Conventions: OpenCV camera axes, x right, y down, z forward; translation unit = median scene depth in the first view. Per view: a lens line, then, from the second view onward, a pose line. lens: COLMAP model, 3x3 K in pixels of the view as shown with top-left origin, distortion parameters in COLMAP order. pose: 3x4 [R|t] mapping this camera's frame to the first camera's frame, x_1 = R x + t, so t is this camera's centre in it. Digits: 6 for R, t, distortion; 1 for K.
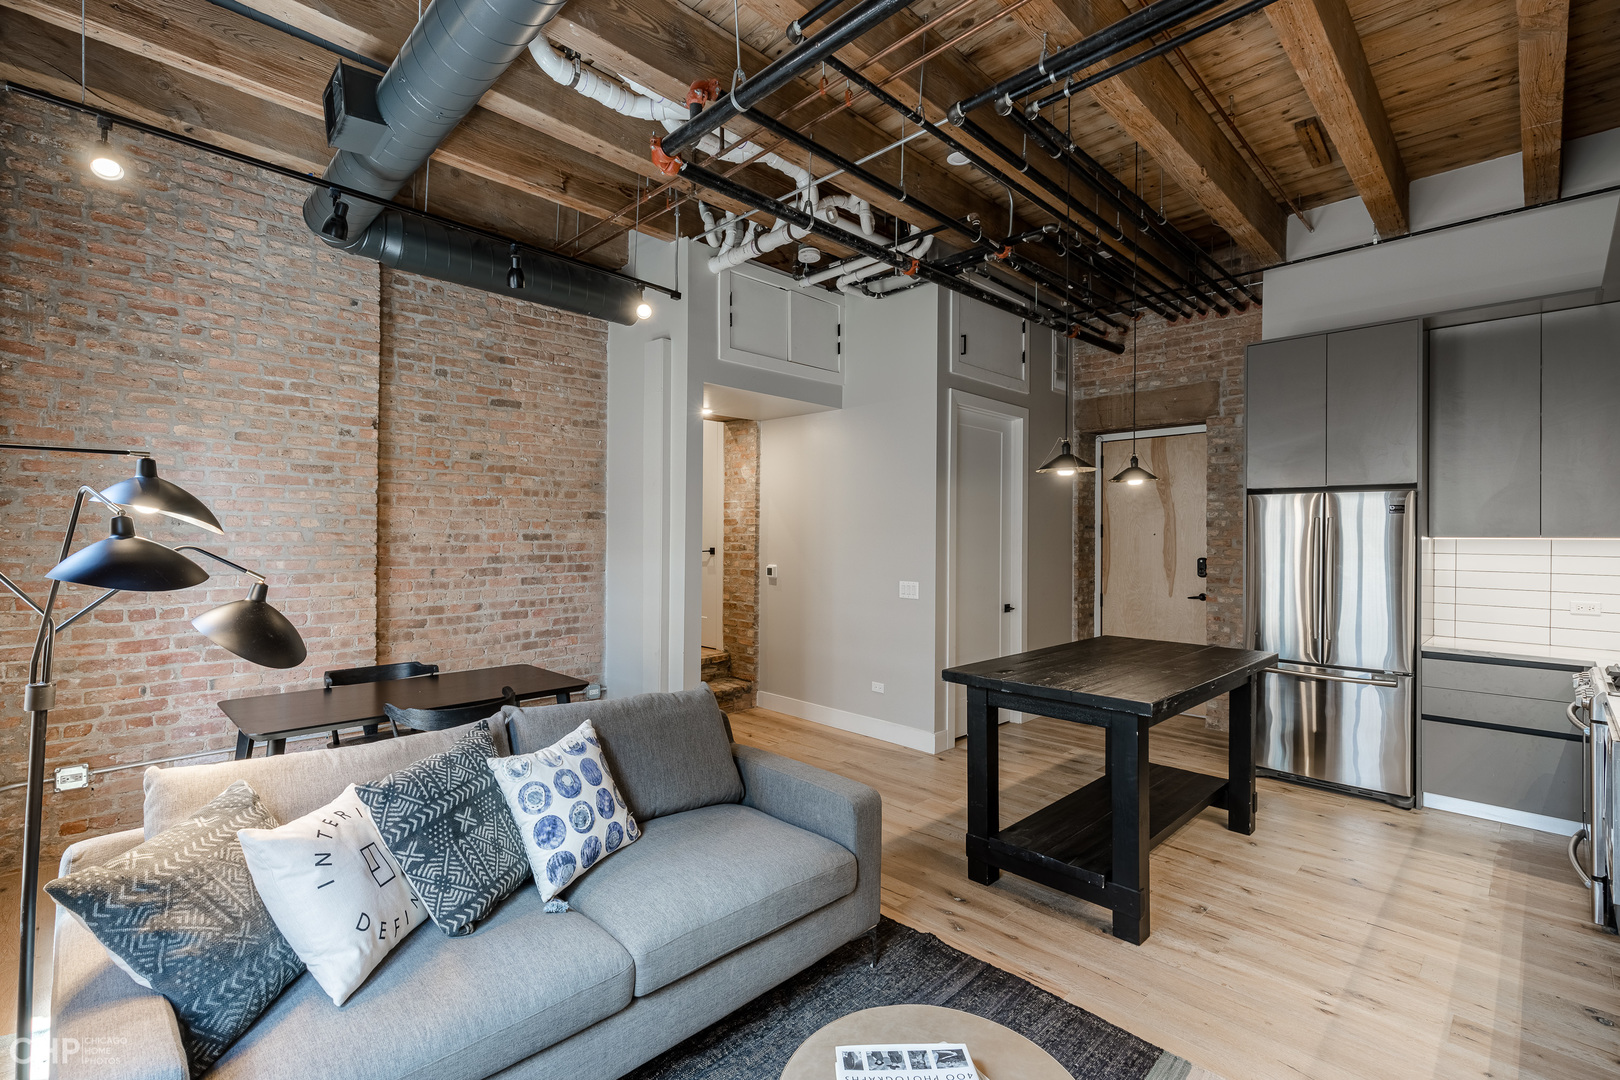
lens RADIAL K [[723.8, 0, 810.4], [0, 723.8, 534.3], [0, 0, 1]] dist [0.007812, -0.000297]
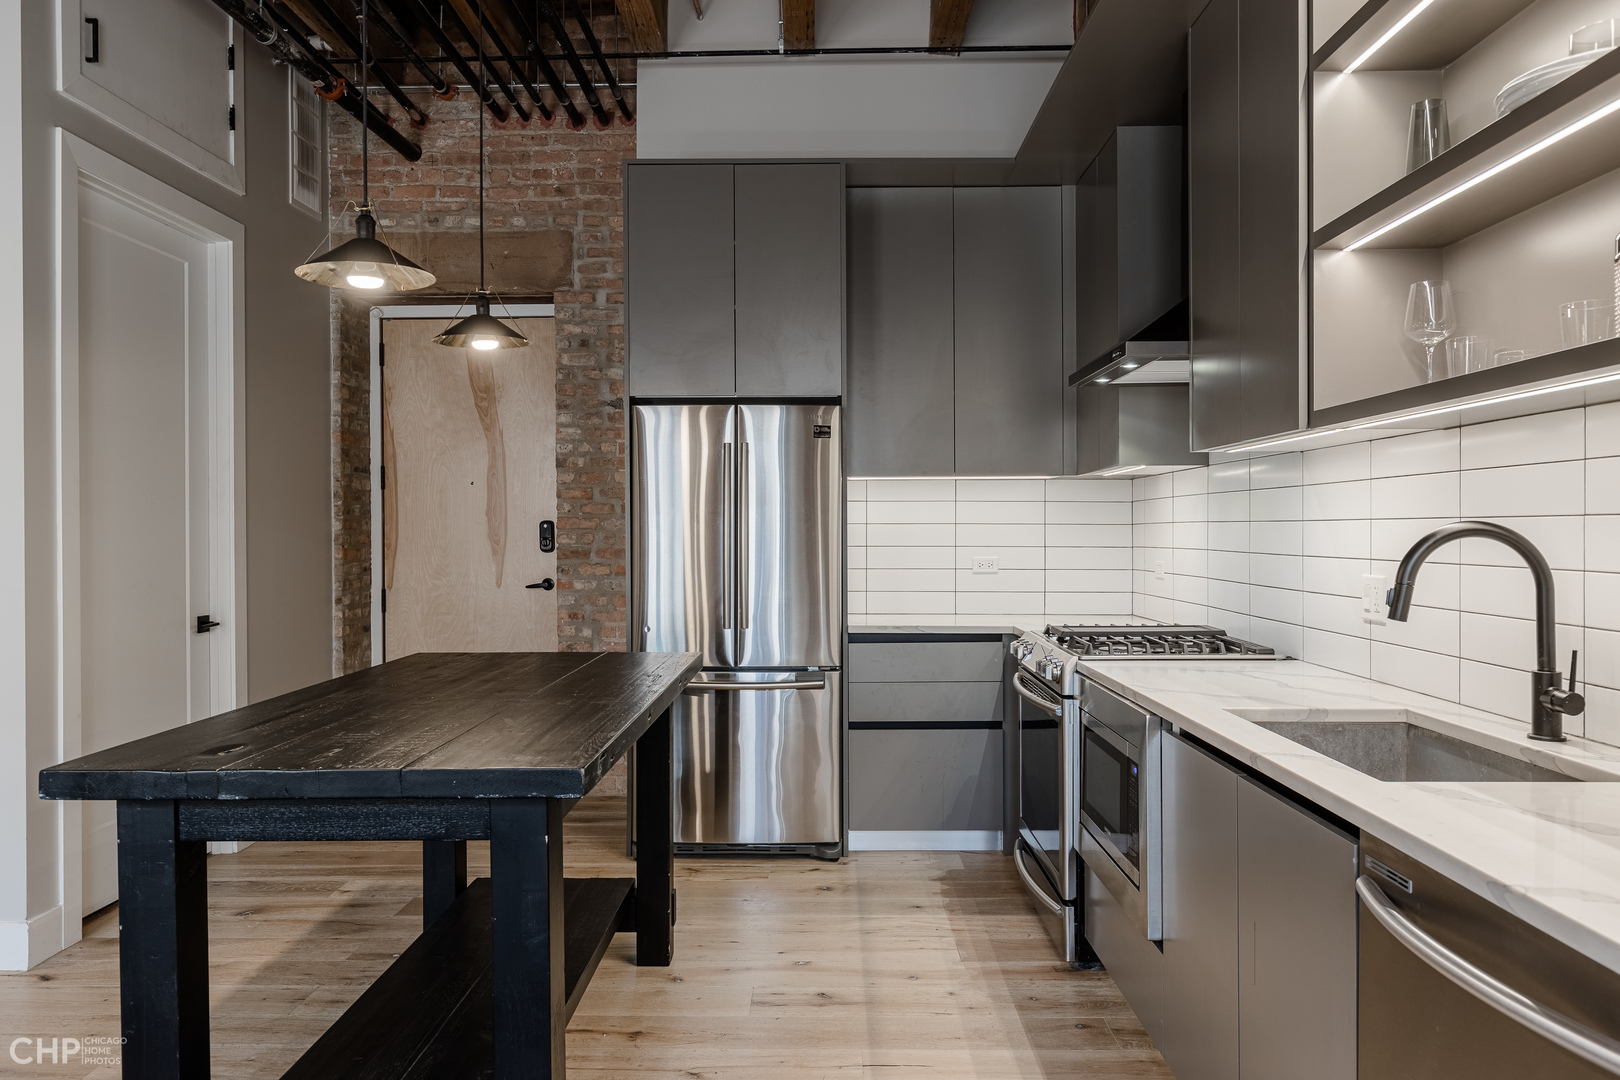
lens RADIAL K [[1121.8, 0, 804.5], [0, 1121.8, 531.8], [0, 0, 1]] dist [0.007508, -0.004742]
pose [[0.716730, -0.013707, 0.697216, 0.042085], [0.007144, 0.999899, 0.012314, 0.041105], [-0.697314, -0.003845, 0.716756, 0.212916]]
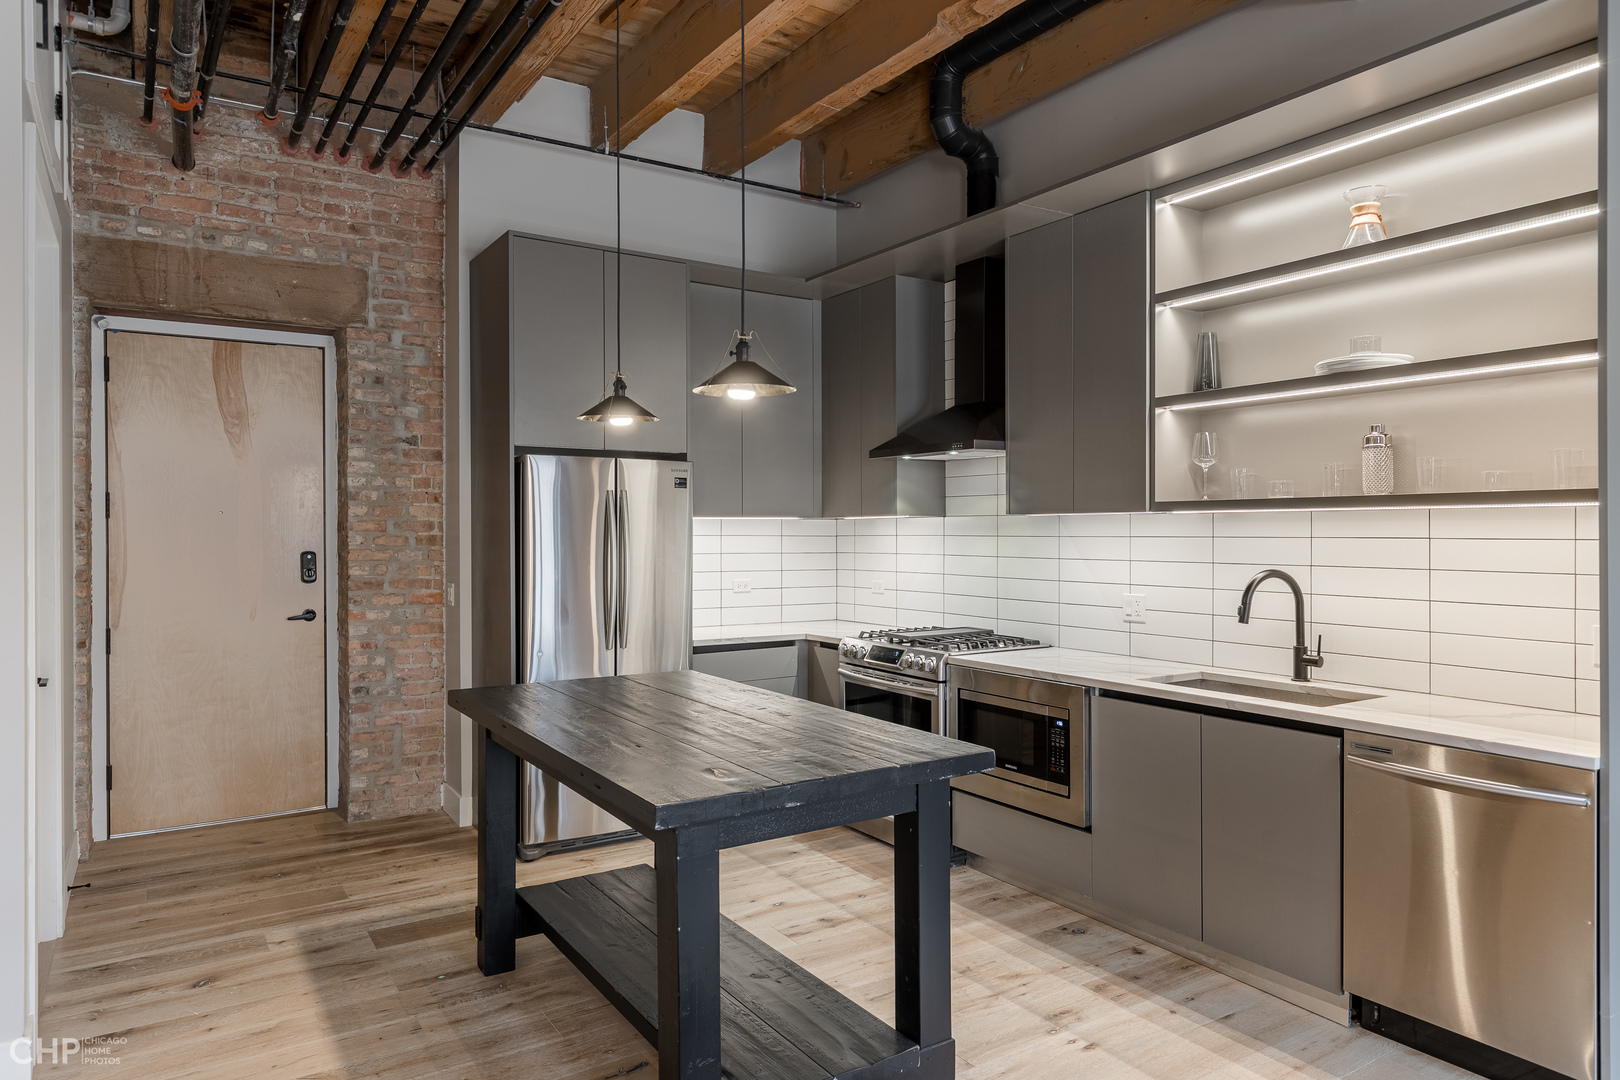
lens RADIAL K [[1010.7, 0, 819.9], [0, 1010.7, 534.2], [0, 0, 1]] dist [0.006293, 0.003631]
pose [[0.205339, -0.011896, 0.978619, -0.270537], [-0.001070, 0.999923, 0.012380, 0.008777], [-0.978690, -0.003589, 0.205310, 0.521883]]
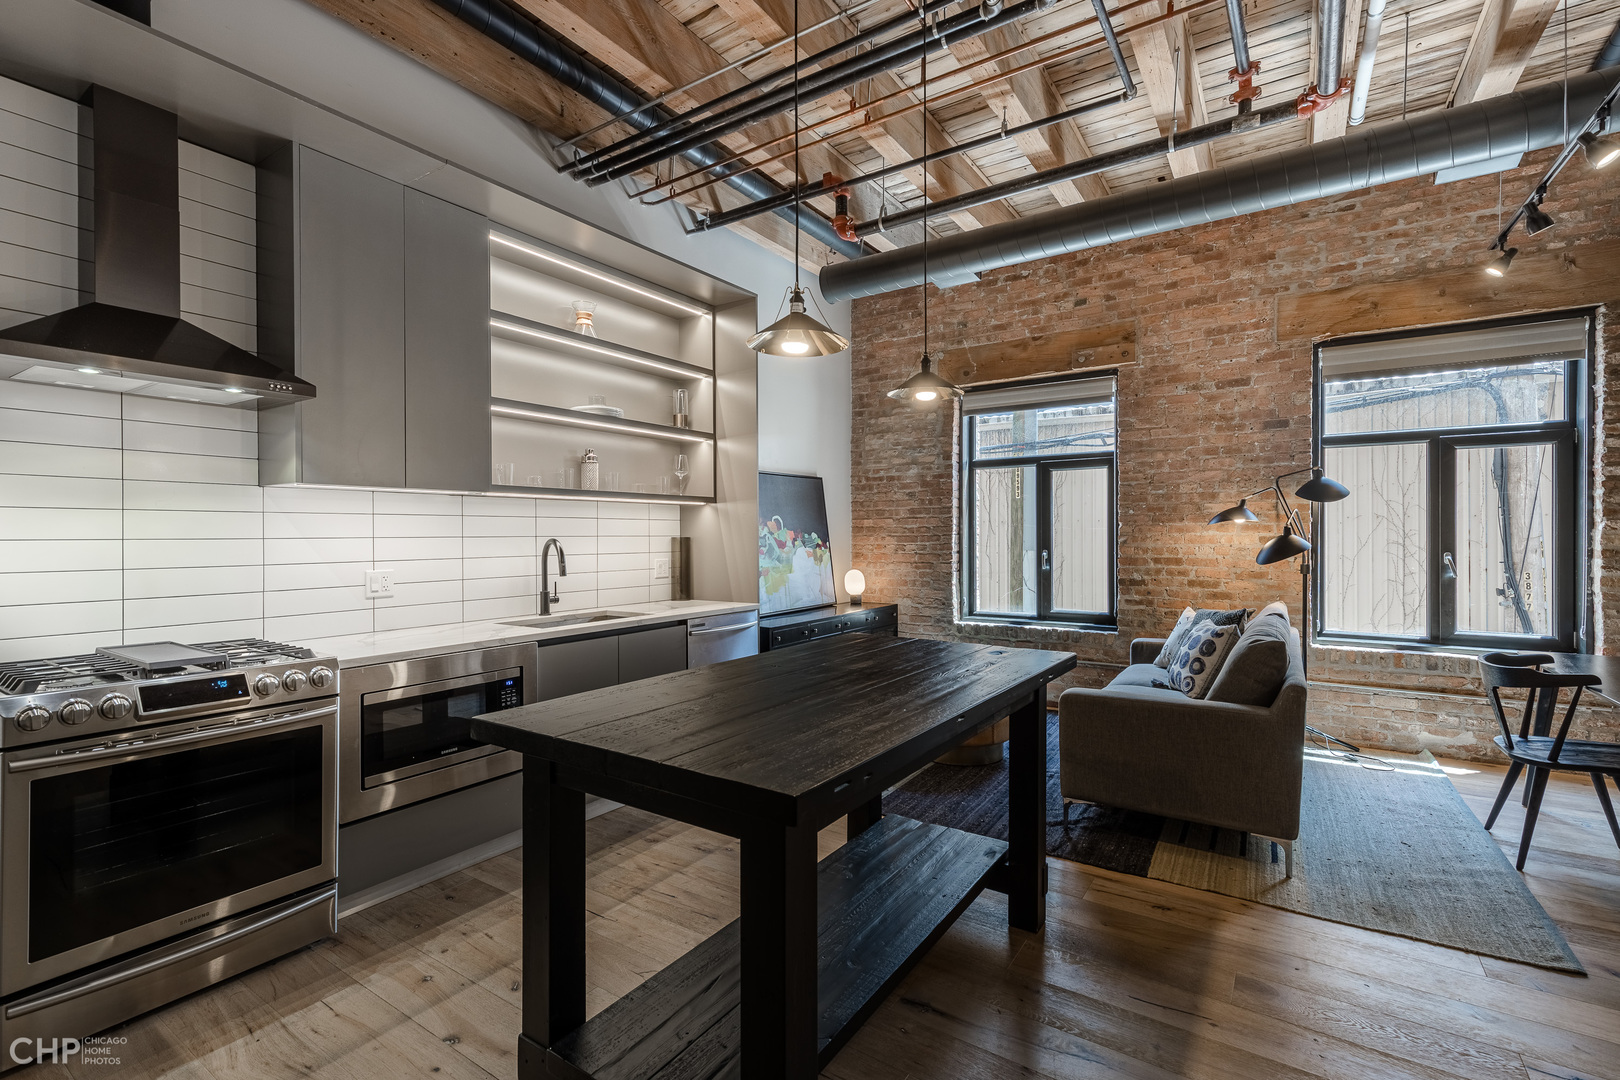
lens RADIAL K [[723.8, 0, 809.4], [0, 723.8, 533.5], [0, 0, 1]] dist [0.007812, -0.000297]
pose [[-0.983168, -0.003305, -0.182675, 0.409301], [-0.002362, 0.999983, -0.005379, 0.042384], [0.182690, -0.004857, -0.983159, 1.157783]]
